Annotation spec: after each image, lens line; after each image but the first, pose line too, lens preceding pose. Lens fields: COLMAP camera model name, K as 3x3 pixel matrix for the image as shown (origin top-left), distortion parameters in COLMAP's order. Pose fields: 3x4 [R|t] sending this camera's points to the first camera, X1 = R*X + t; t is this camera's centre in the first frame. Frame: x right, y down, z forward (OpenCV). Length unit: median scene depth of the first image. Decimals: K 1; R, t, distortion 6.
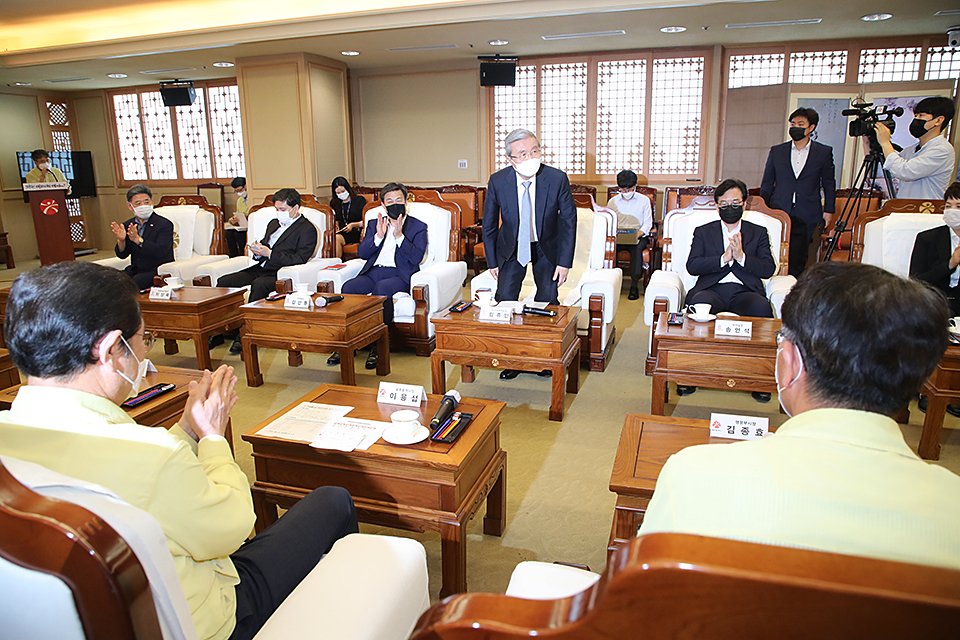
lens RADIAL K [[660.1, 0, 476.4], [0, 660.1, 325.0], [0, 0, 1]] dist [-0.068323, 0.032640]
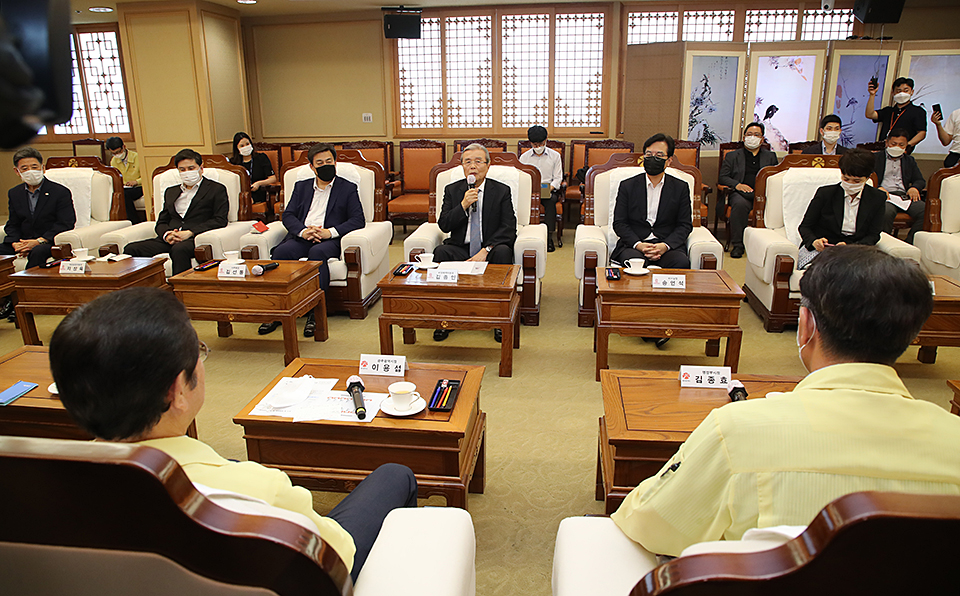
lens RADIAL K [[667.1, 0, 480.8], [0, 667.1, 295.7], [0, 0, 1]] dist [-0.060086, 0.022319]
pose [[0.983793, -0.046980, 0.173044, -0.047865], [0.041352, 0.998496, 0.035991, -0.011014], [-0.174474, -0.028252, 0.984256, -0.011102]]
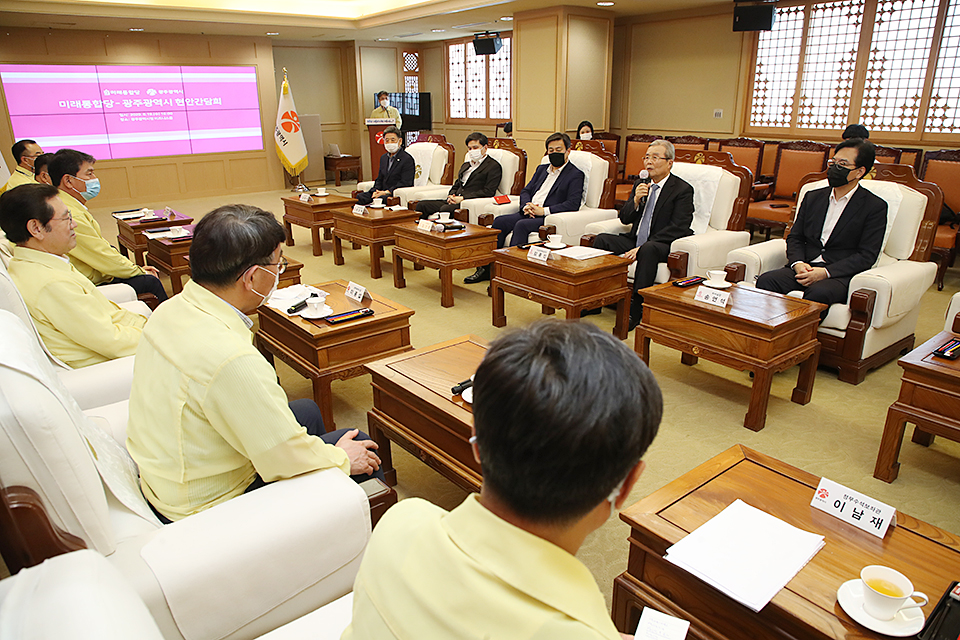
lens RADIAL K [[660.1, 0, 472.2], [0, 660.1, 322.3], [0, 0, 1]] dist [-0.068323, 0.032640]
pose [[0.828866, 0.186390, -0.527485, 0.303352], [-0.142104, 0.982088, 0.123732, -0.013083], [0.541099, -0.027599, 0.840506, -0.010270]]
